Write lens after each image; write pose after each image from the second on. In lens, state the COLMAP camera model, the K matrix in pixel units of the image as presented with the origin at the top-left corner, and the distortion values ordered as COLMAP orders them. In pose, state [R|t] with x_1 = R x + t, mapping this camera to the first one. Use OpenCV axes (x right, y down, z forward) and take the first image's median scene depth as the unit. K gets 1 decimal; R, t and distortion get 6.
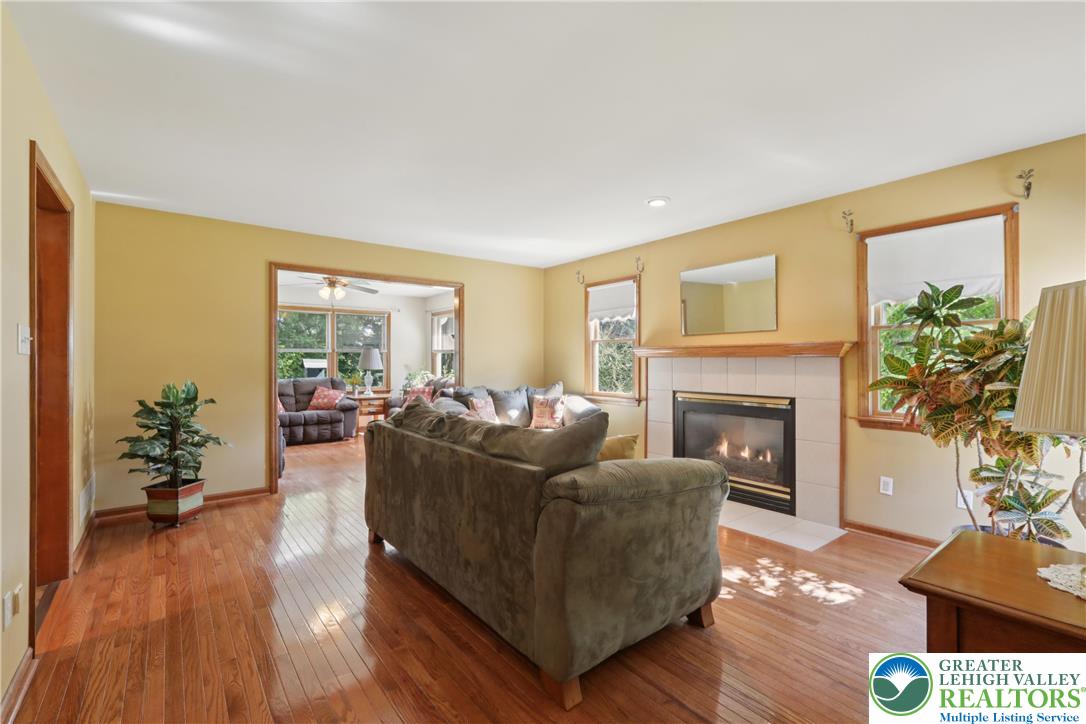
lens RADIAL K [[481.4, 0, 543.0], [0, 481.4, 362.0], [0, 0, 1]] dist [0.000155, 0.000513]
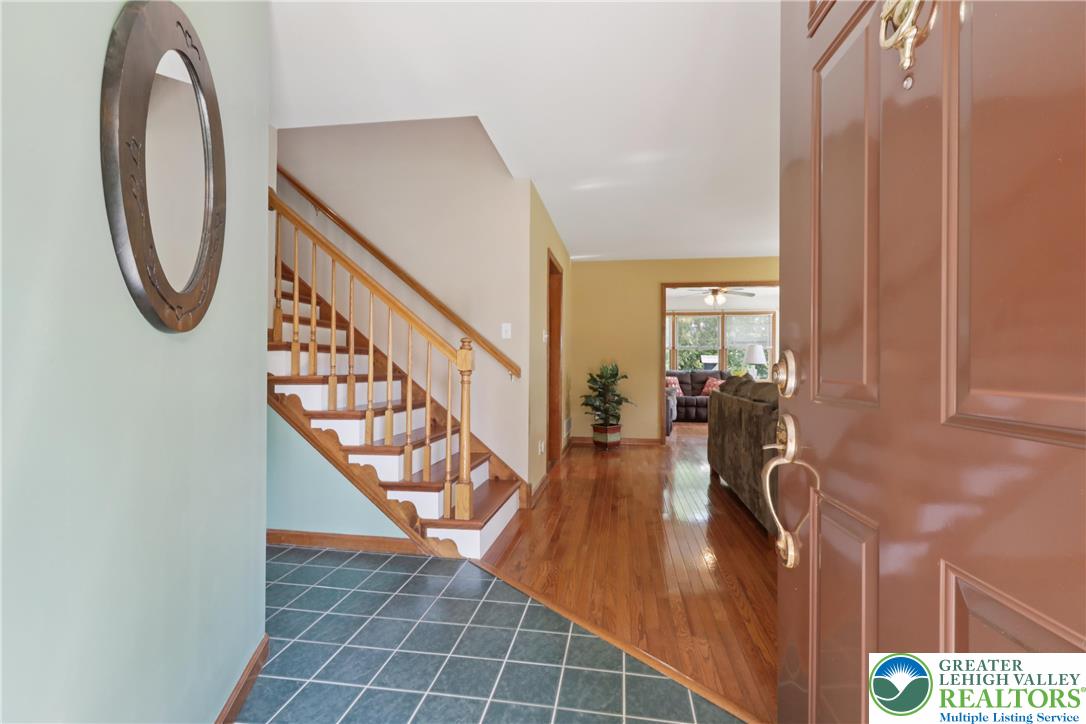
lens RADIAL K [[481.4, 0, 543.0], [0, 481.4, 362.0], [0, 0, 1]] dist [0.000155, 0.000513]
pose [[0.678819, 0.001815, -0.734304, 0.390276], [-0.006581, 0.999972, -0.003613, 0.055729], [0.734276, 0.007285, 0.678812, -0.367434]]
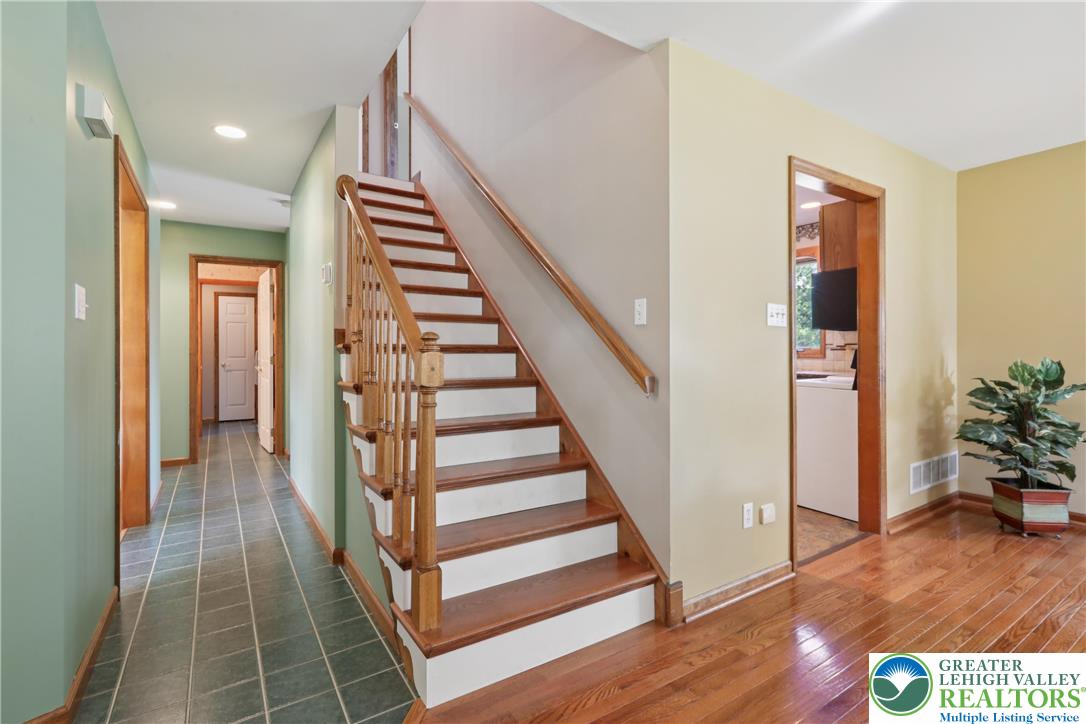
lens RADIAL K [[503.8, 0, 543.0], [0, 503.8, 362.0], [0, 0, 1]] dist [0.002115, 0.000394]
pose [[-0.080904, 0.019254, -0.996536, 0.194608], [0.005639, 0.999806, 0.018860, 0.033080], [0.996706, -0.004094, -0.080997, 0.326434]]
